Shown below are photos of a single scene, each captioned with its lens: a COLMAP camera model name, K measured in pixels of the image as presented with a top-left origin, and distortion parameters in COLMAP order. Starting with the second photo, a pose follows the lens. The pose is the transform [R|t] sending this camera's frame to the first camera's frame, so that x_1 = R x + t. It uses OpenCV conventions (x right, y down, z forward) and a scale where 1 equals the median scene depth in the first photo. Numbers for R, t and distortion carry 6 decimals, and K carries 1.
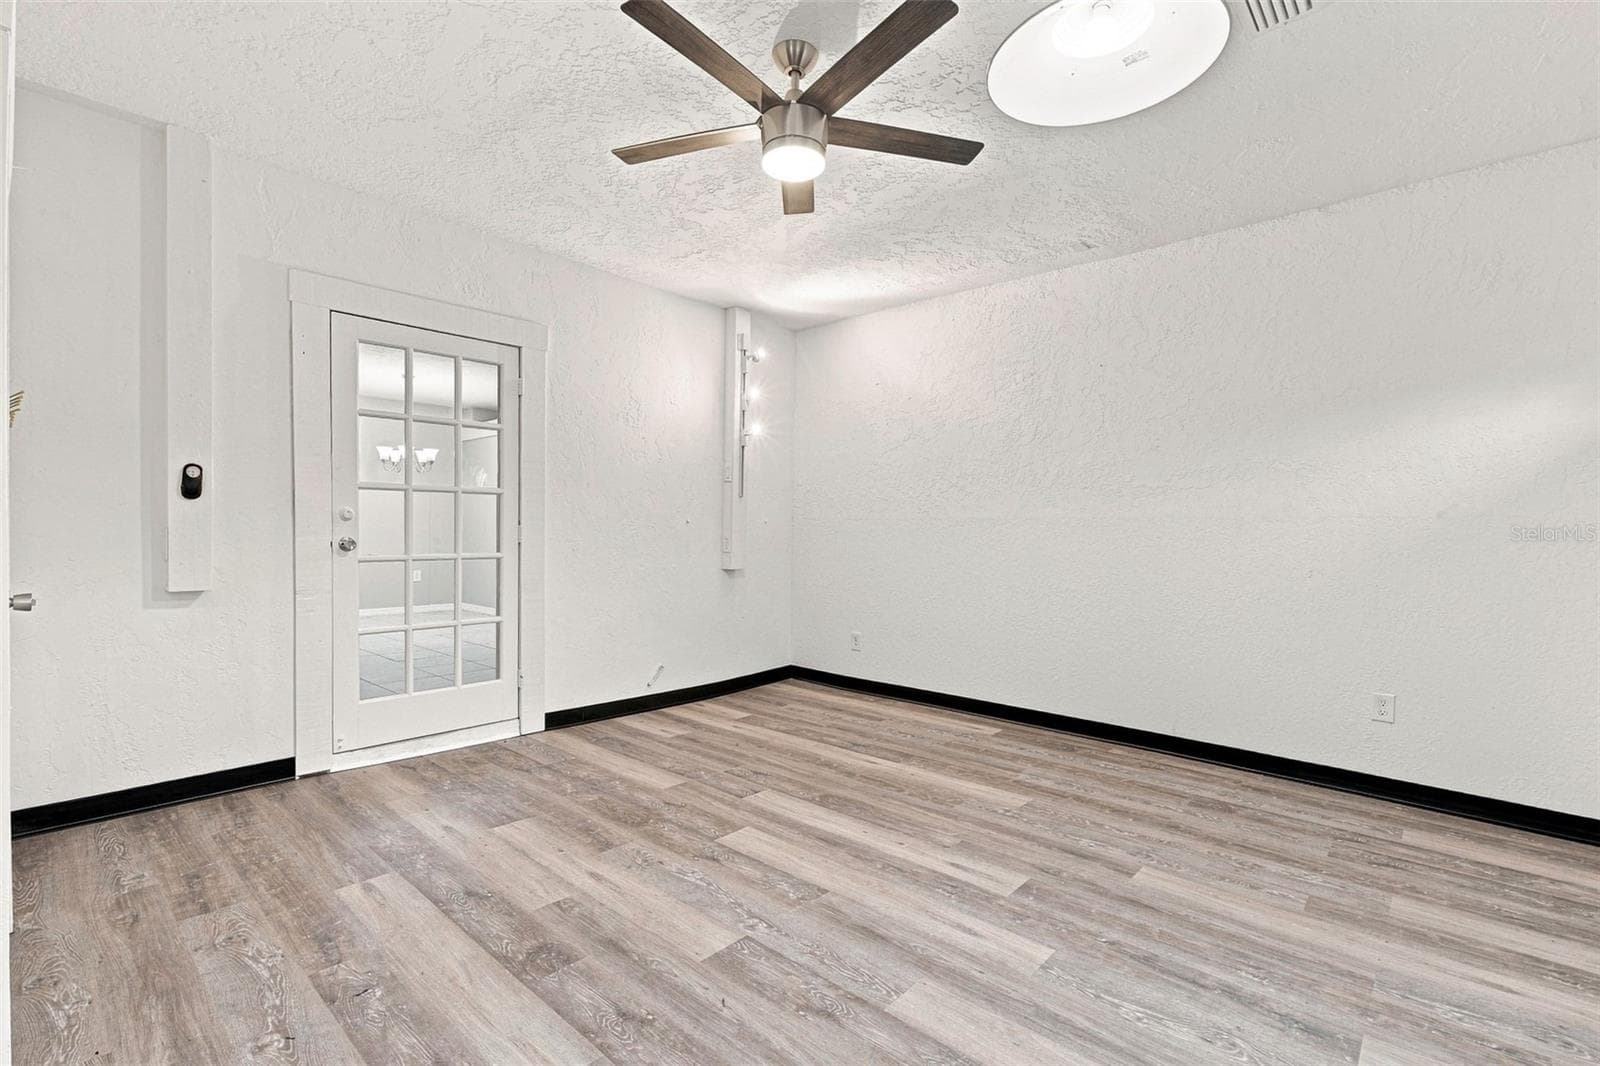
lens RADIAL K [[707.7, 0, 795.5], [0, 707.7, 534.6], [0, 0, 1]] dist [-0.003332, -0.000290]
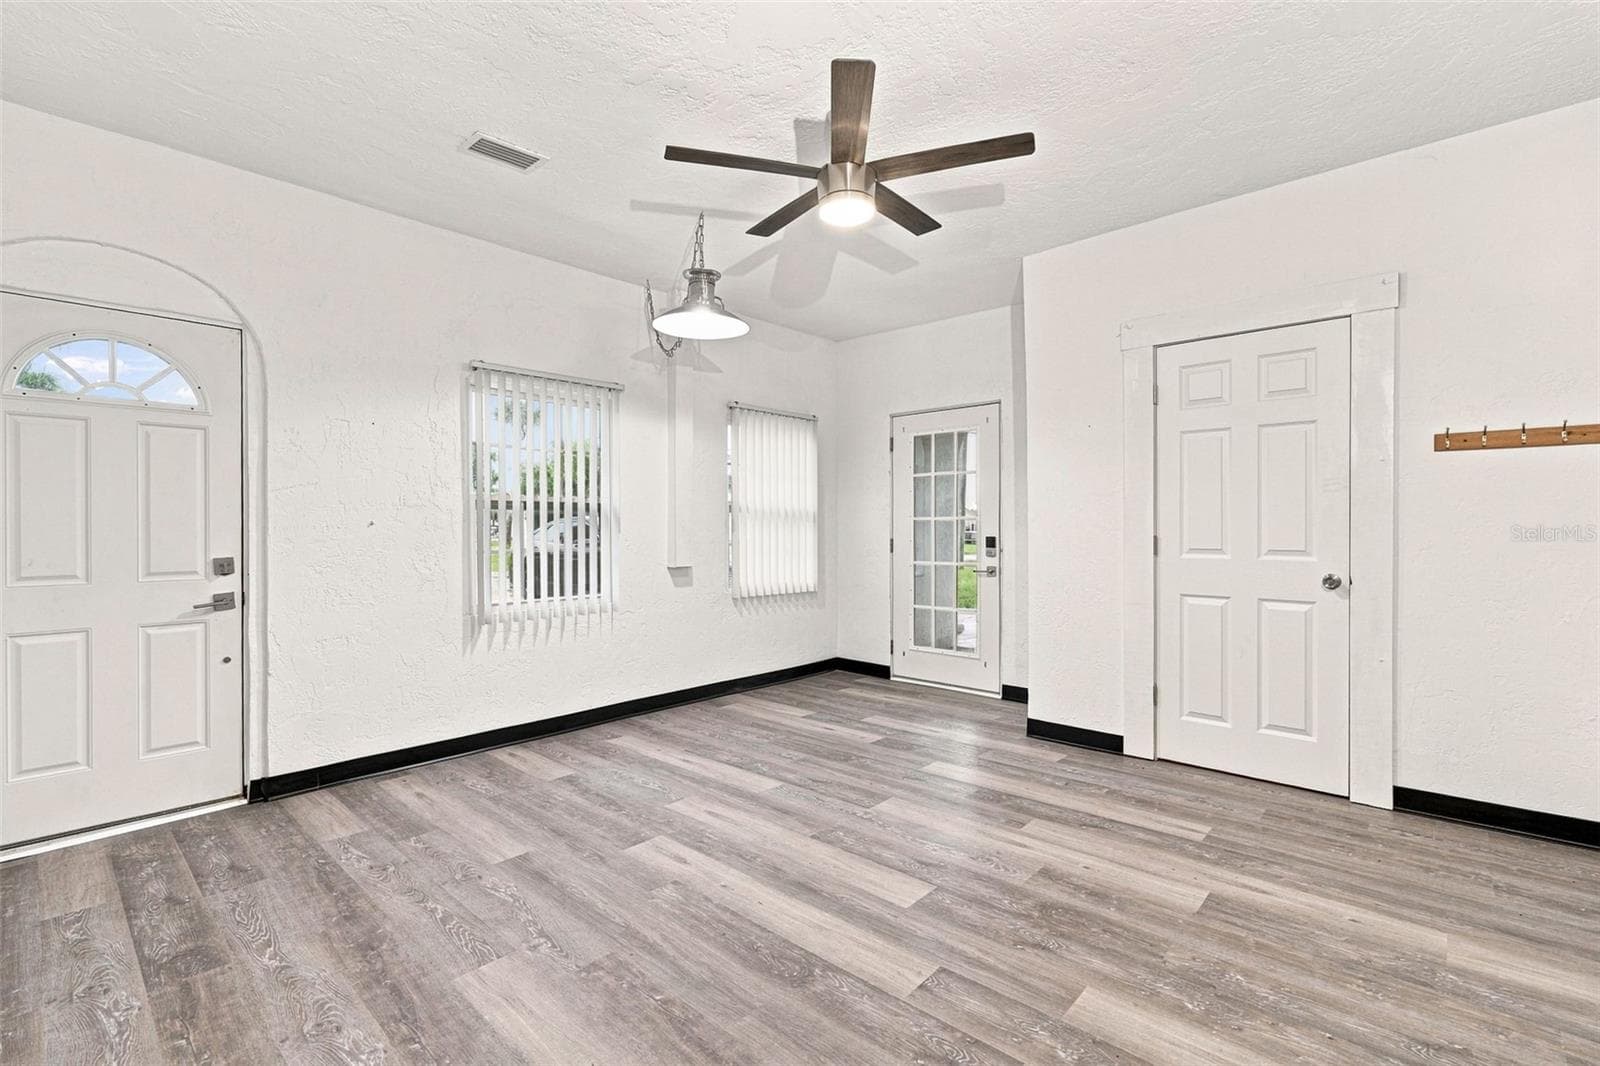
lens RADIAL K [[724.3, 0, 799.1], [0, 724.3, 536.6], [0, 0, 1]] dist [-0.000890, 0.000170]
pose [[-0.999934, -0.009869, 0.005805, 0.054213], [-0.009779, 0.999833, 0.015422, -0.013156], [-0.005956, 0.015364, -0.999864, 1.875768]]
